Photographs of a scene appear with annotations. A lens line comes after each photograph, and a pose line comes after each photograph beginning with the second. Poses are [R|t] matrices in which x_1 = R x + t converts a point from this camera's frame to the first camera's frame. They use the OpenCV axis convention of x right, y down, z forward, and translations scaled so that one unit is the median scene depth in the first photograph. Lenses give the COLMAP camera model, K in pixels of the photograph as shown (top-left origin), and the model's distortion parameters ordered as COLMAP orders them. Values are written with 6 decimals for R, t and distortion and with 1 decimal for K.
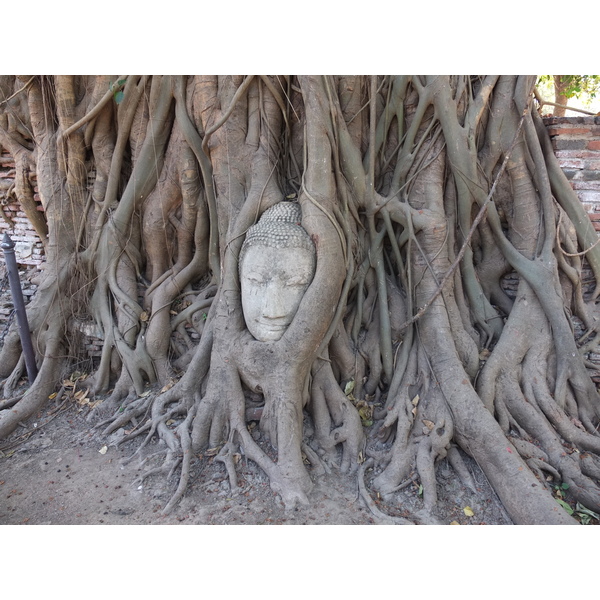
lens RADIAL K [[506.0, 0, 299.8], [0, 506.0, 322.0], [0, 0, 1]] dist [-0.046160, 0.013558]
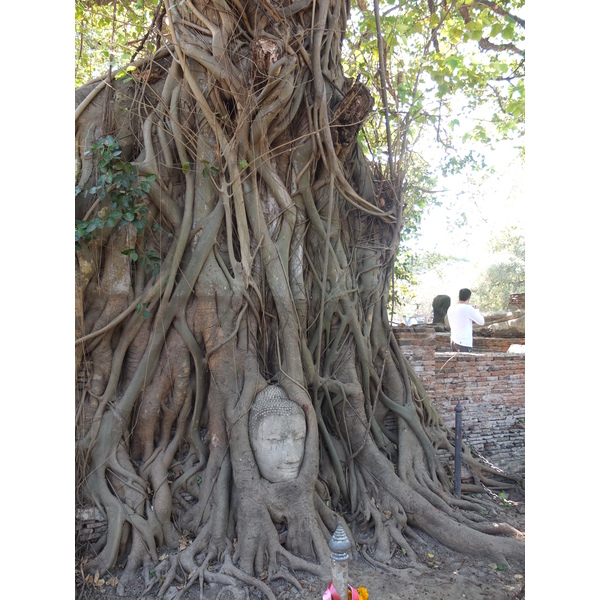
lens RADIAL K [[506.0, 0, 299.8], [0, 506.0, 322.0], [0, 0, 1]] dist [-0.046160, 0.013558]
pose [[0.819678, -0.007720, 0.572773, -0.827440], [0.192261, 0.945614, -0.262394, -0.006628], [-0.539596, 0.325200, 0.776583, -0.274634]]
